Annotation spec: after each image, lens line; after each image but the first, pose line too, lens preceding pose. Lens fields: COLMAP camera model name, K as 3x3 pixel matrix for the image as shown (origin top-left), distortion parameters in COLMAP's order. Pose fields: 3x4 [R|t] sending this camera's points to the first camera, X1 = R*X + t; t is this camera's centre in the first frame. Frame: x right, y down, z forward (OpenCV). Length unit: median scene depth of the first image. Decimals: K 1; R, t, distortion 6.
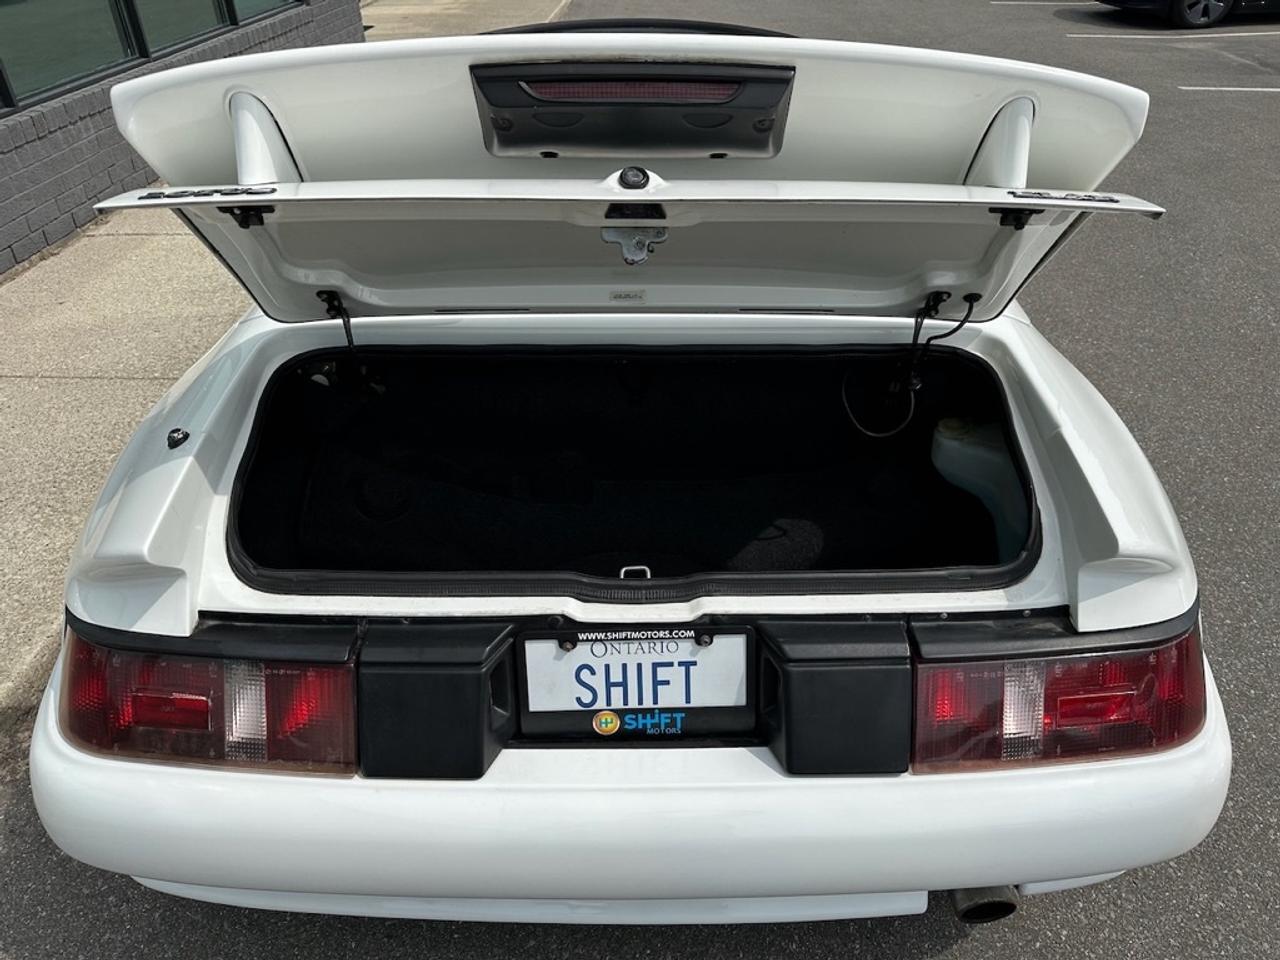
lens RADIAL K [[930.2, 0, 644.3], [0, 930.2, 513.3], [0, 0, 1]] dist [0.001902, -0.004641]
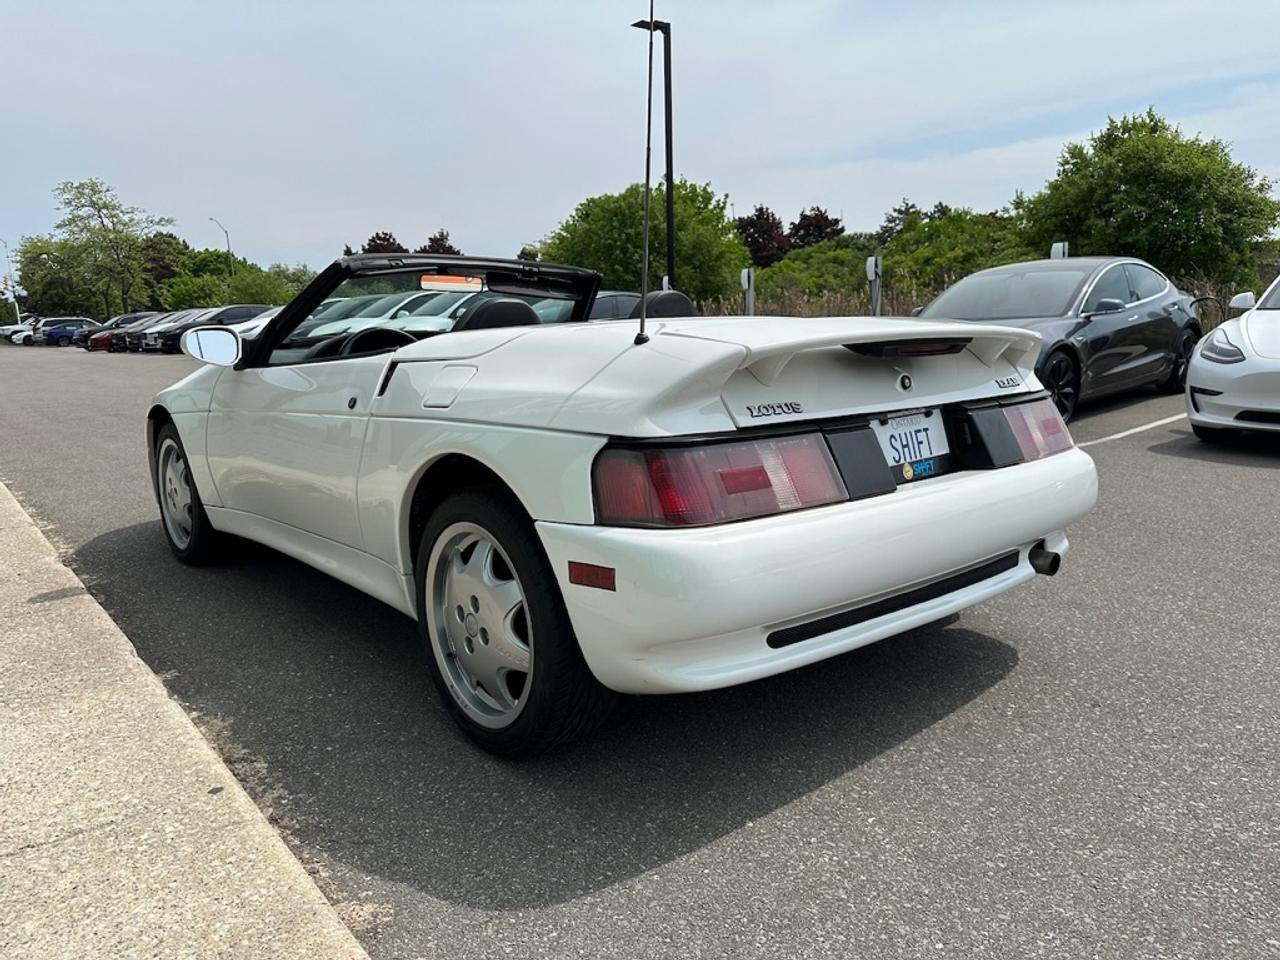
lens RADIAL K [[911.7, 0, 643.9], [0, 911.7, 483.5], [0, 0, 1]] dist [0.004568, -0.010092]
pose [[0.754814, -0.122941, 0.644315, -1.455266], [0.386072, 0.877381, -0.284869, 0.528903], [-0.530288, 0.463775, 0.709724, 0.106723]]
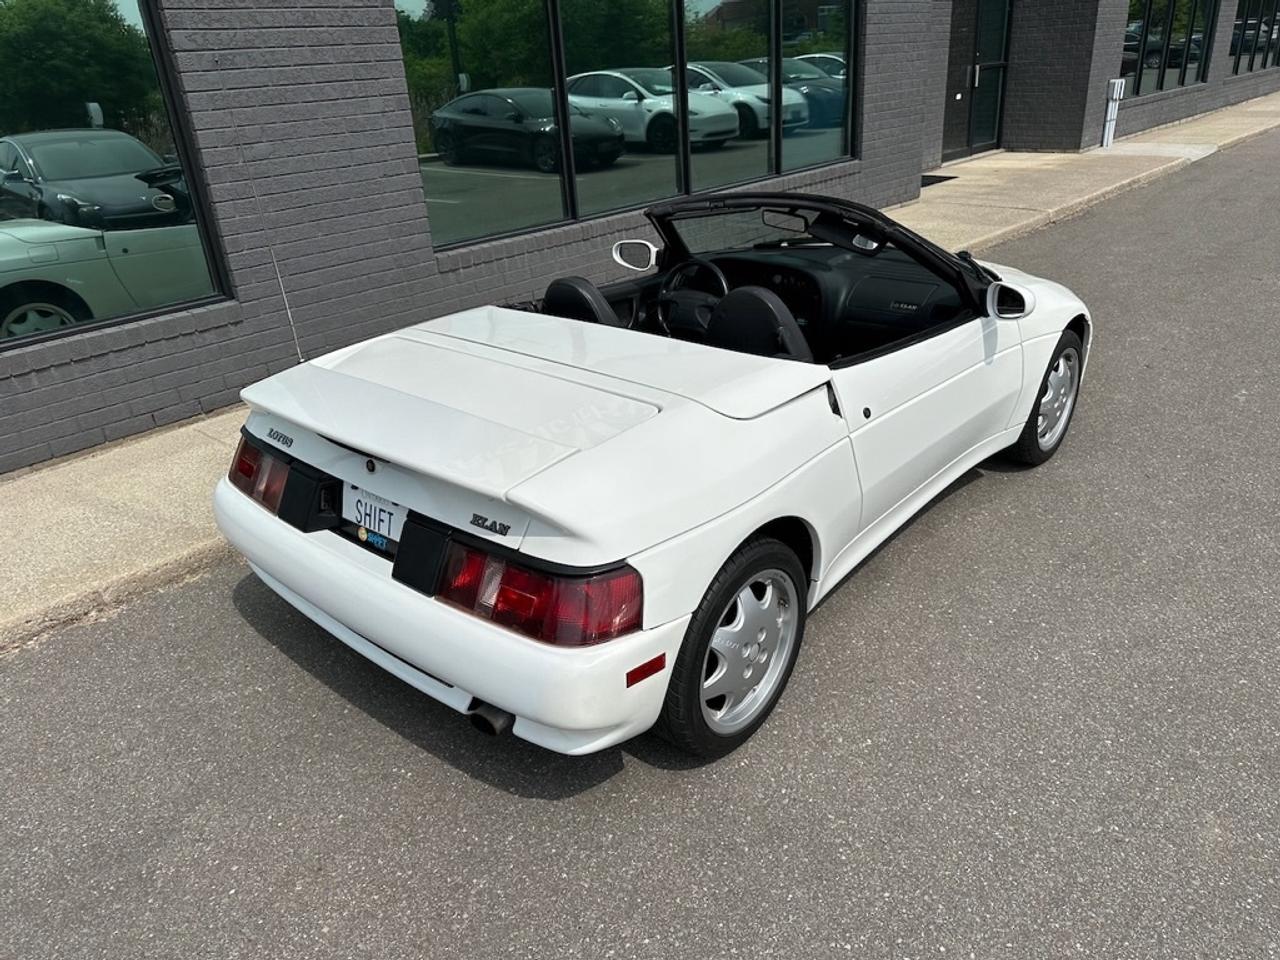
lens RADIAL K [[911.7, 0, 643.9], [0, 911.7, 483.5], [0, 0, 1]] dist [0.004568, -0.010092]
pose [[0.747140, 0.250116, -0.615812, 1.589352], [-0.335534, 0.941706, -0.024610, -0.029243], [0.573758, 0.225013, 0.787509, -0.214031]]
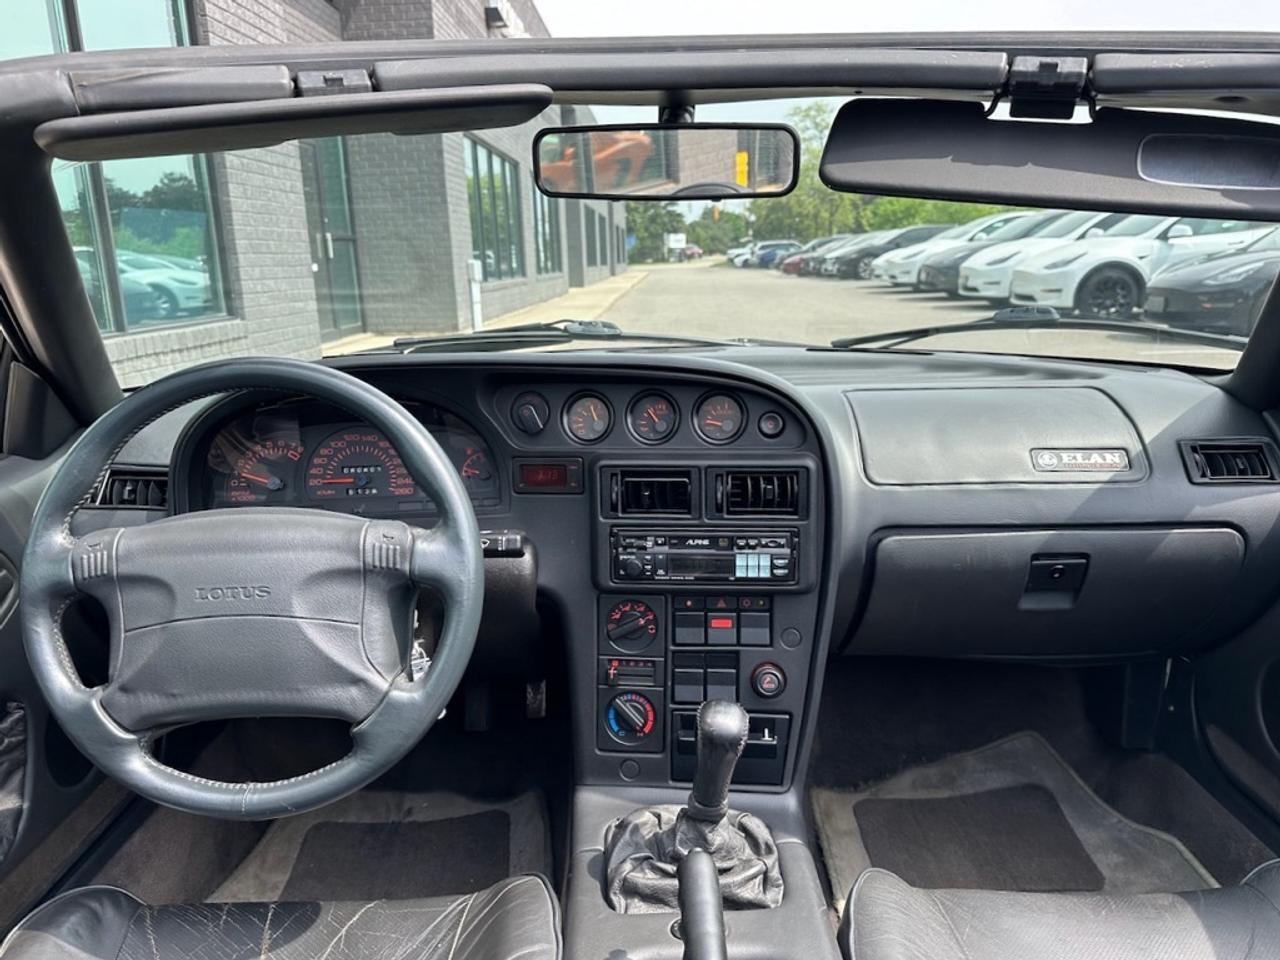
lens RADIAL K [[938.1, 0, 635.2], [0, 938.1, 484.8], [0, 0, 1]] dist [0.147422, -0.292401]
pose [[0.999802, -0.011861, -0.015975, -0.051935], [0.005253, 0.931764, -0.363026, -0.556542], [0.019191, 0.362871, 0.931642, 1.535773]]
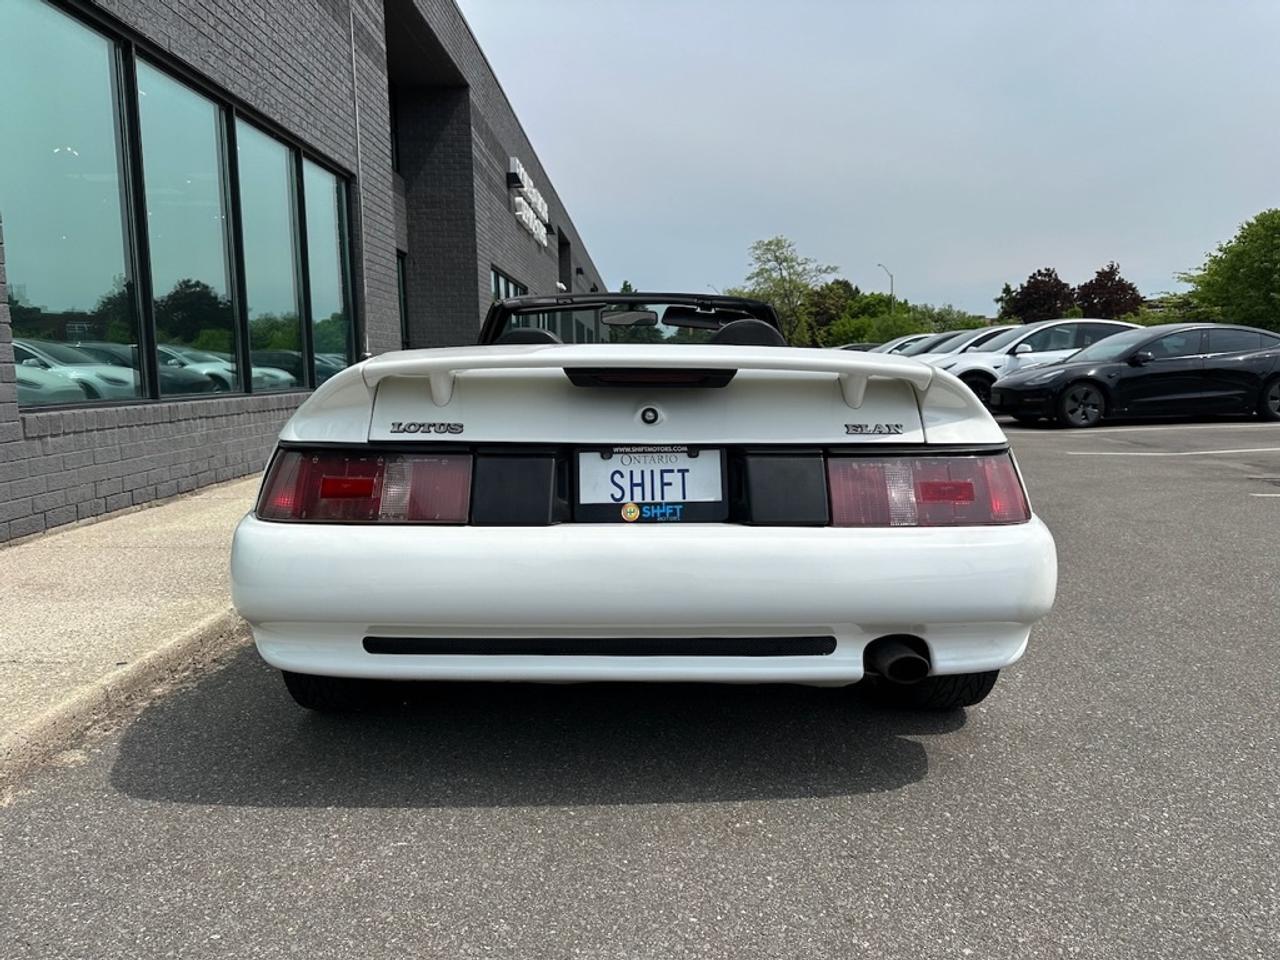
lens RADIAL K [[910.7, 0, 650.5], [0, 910.7, 472.3], [0, 0, 1]] dist [0.038313, -0.056635]
pose [[0.999714, 0.001361, 0.023876, -0.043913], [0.010101, 0.880930, -0.473138, 0.875070], [-0.021677, 0.473244, 0.880665, -0.338351]]
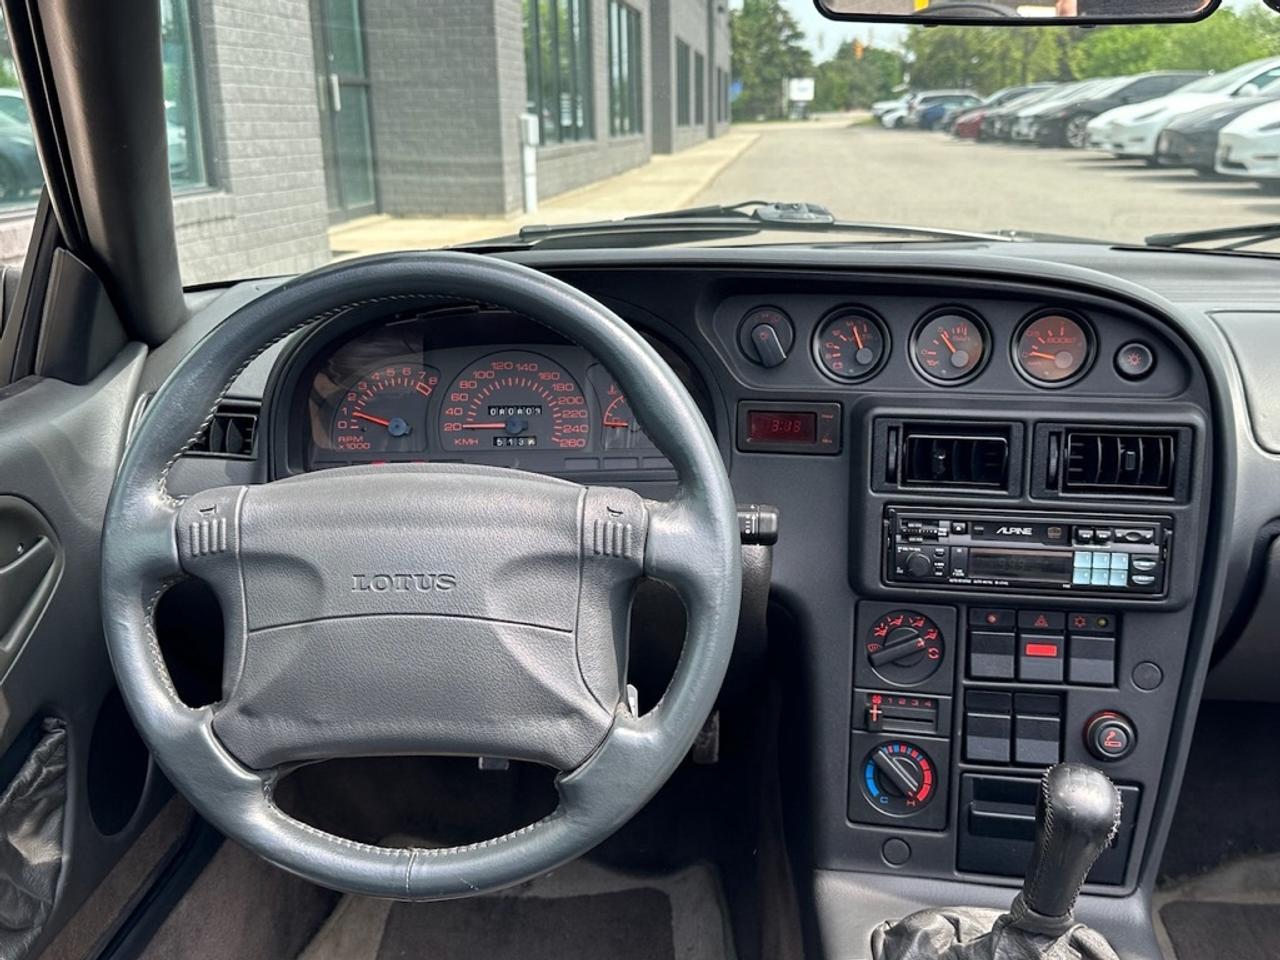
lens RADIAL K [[1300.4, 0, 637.6], [0, 1300.4, 476.5], [0, 0, 1]] dist [0.167181, -0.388074]
pose [[0.996243, 0.019461, -0.084382, -0.160901], [-0.046348, 0.942937, -0.329730, -0.568142], [0.073150, 0.332402, 0.940297, 1.553364]]
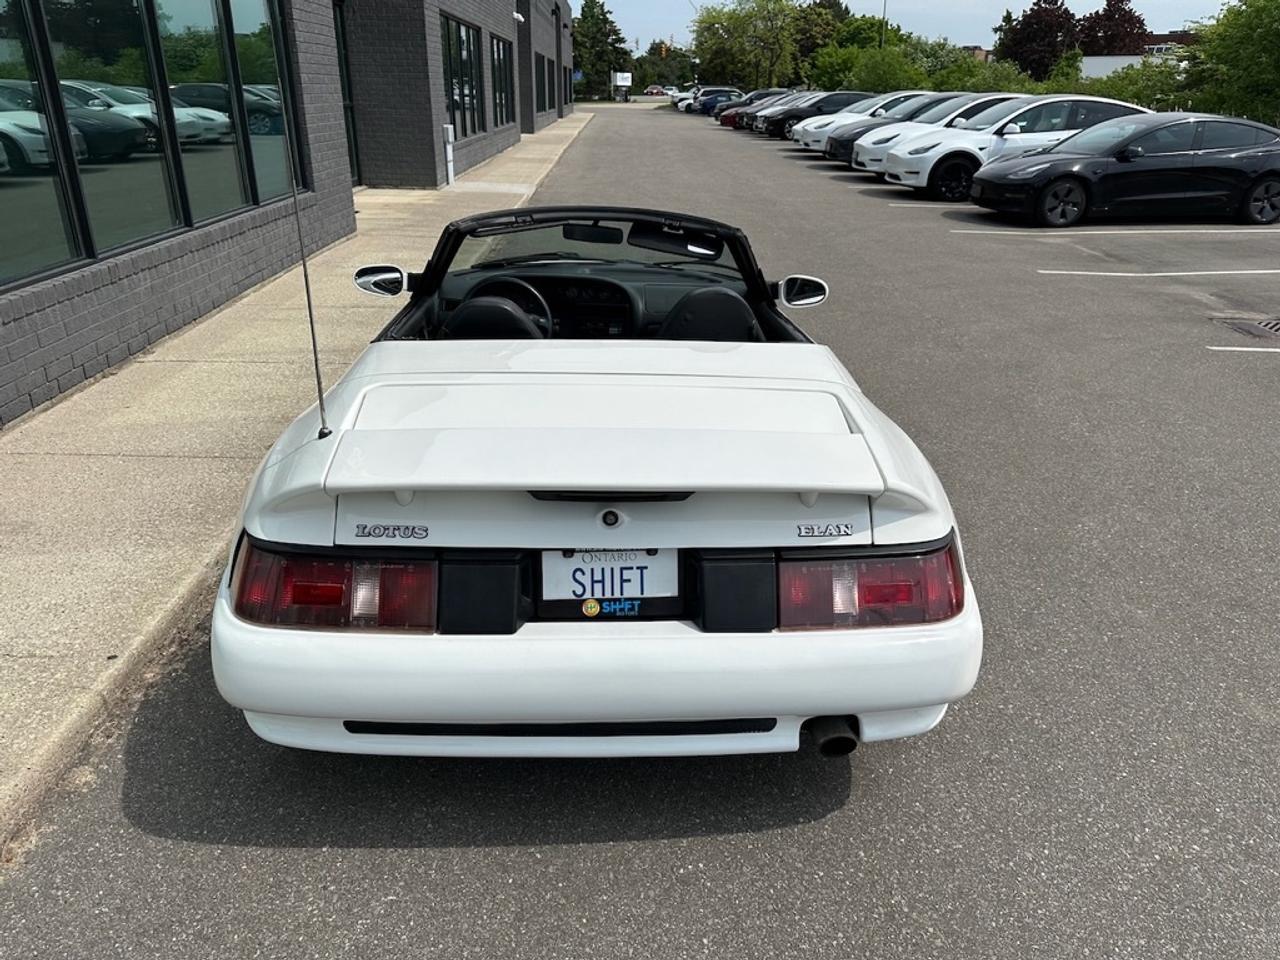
lens RADIAL K [[917.7, 0, 646.3], [0, 917.7, 473.8], [0, 0, 1]] dist [0.007015, -0.013577]
pose [[0.998164, 0.008089, 0.060029, -0.042757], [0.004553, 0.978221, -0.207517, 0.329488], [-0.060400, 0.207410, 0.976388, -0.593103]]
